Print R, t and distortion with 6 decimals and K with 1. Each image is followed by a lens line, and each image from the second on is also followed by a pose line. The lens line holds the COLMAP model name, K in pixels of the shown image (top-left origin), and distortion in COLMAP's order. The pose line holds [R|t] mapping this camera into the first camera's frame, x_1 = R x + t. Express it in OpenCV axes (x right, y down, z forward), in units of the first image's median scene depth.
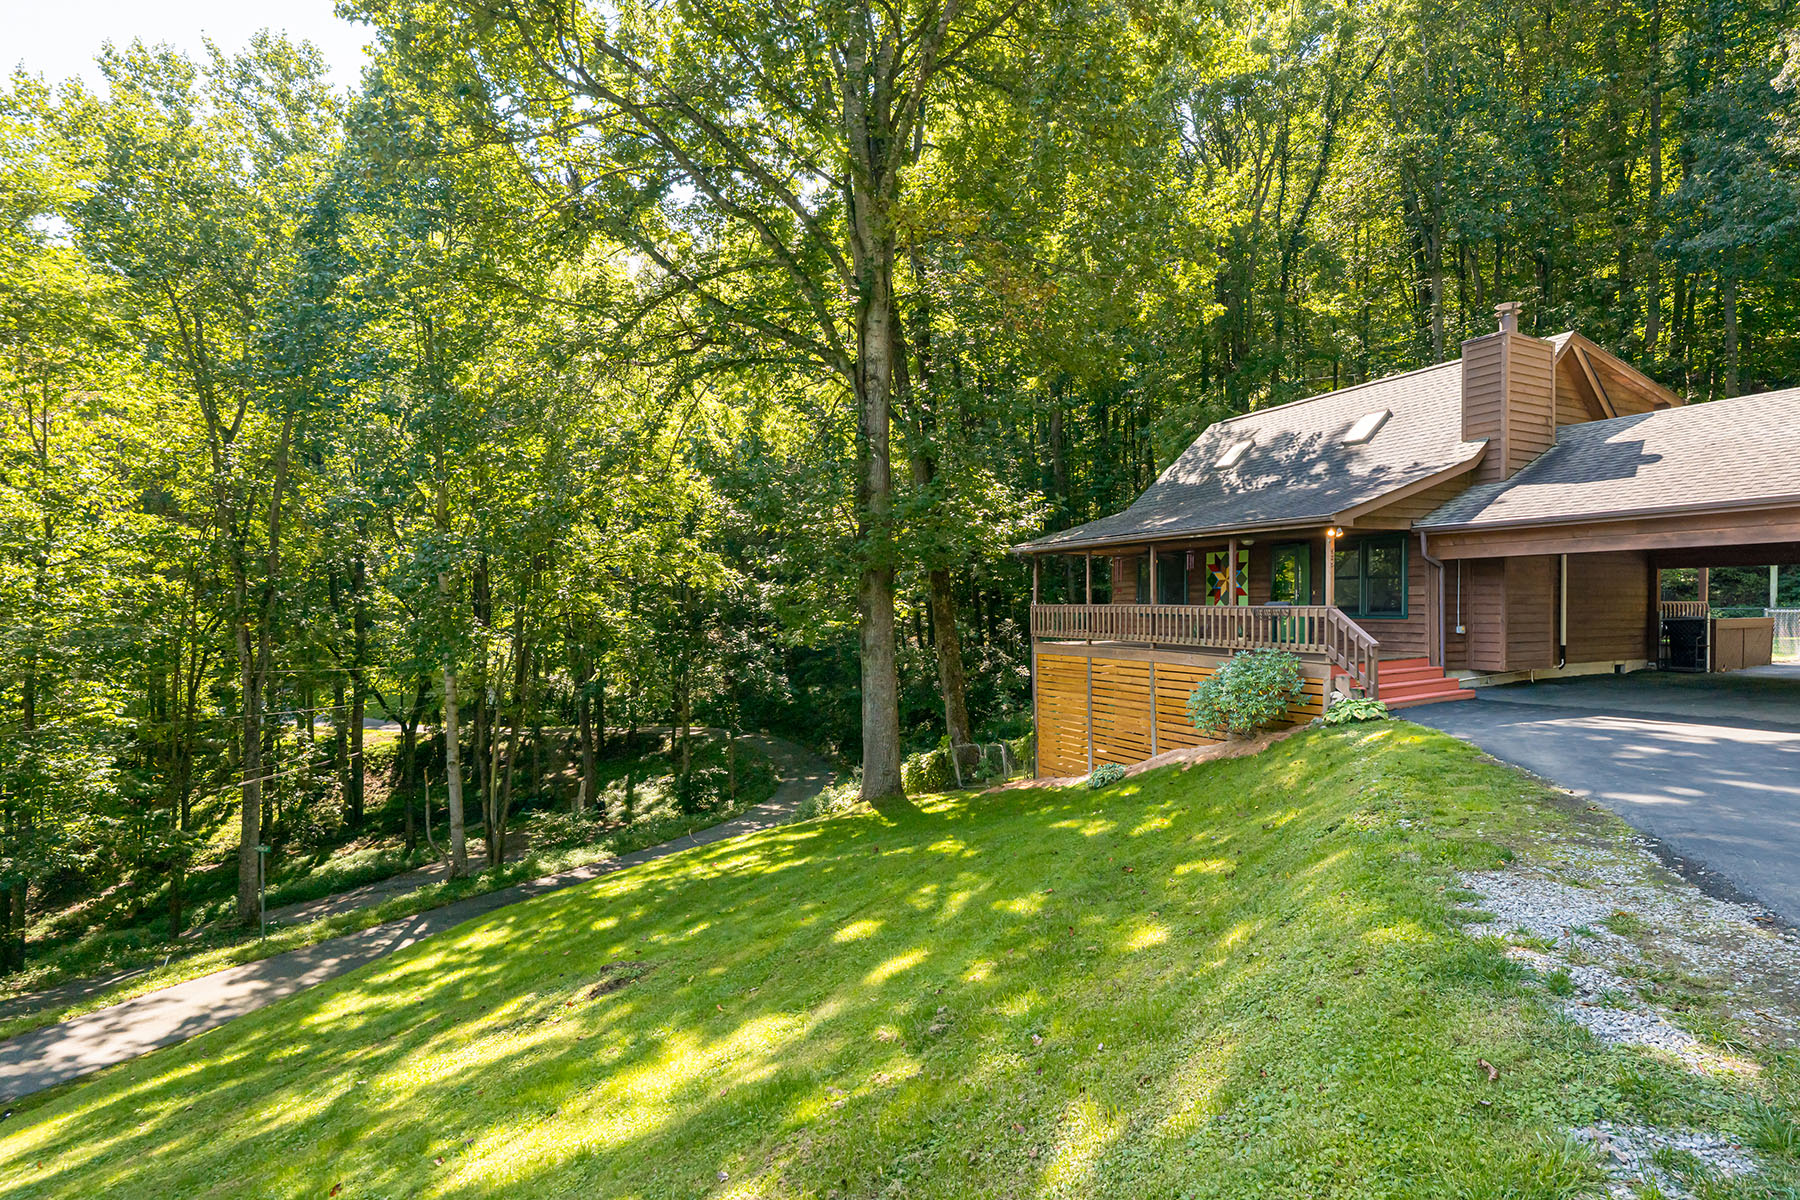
lens RADIAL K [[886.3, 0, 937.5], [0, 886.3, 626.3], [0, 0, 1]] dist [-0.001173, -0.000536]
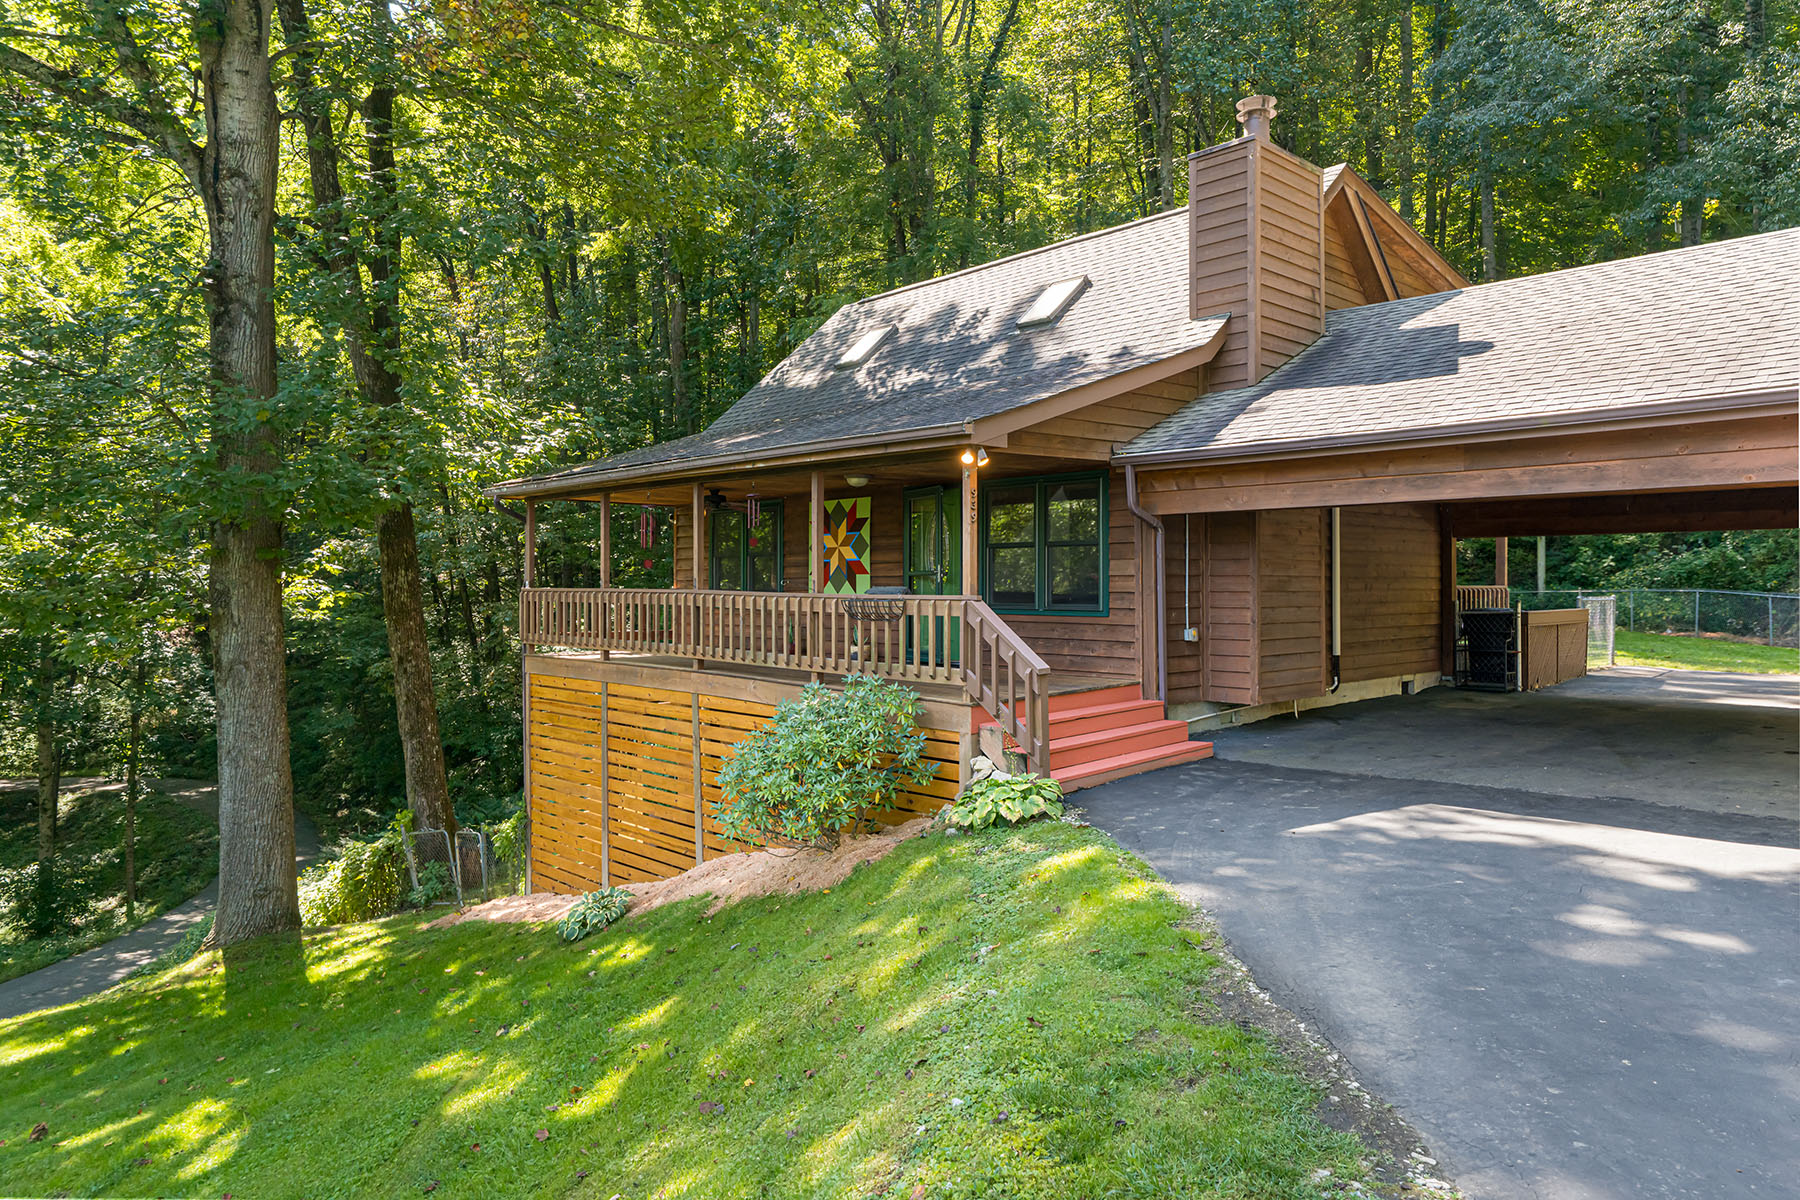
lens RADIAL K [[1129.8, 0, 899.5], [0, 1129.8, 594.1], [0, 0, 1]] dist [-0.004424, 0.001531]
pose [[0.963421, -0.000639, 0.267992, 0.202214], [0.004068, 0.999917, -0.012242, -0.014795], [-0.267962, 0.012885, 0.963343, 0.326730]]
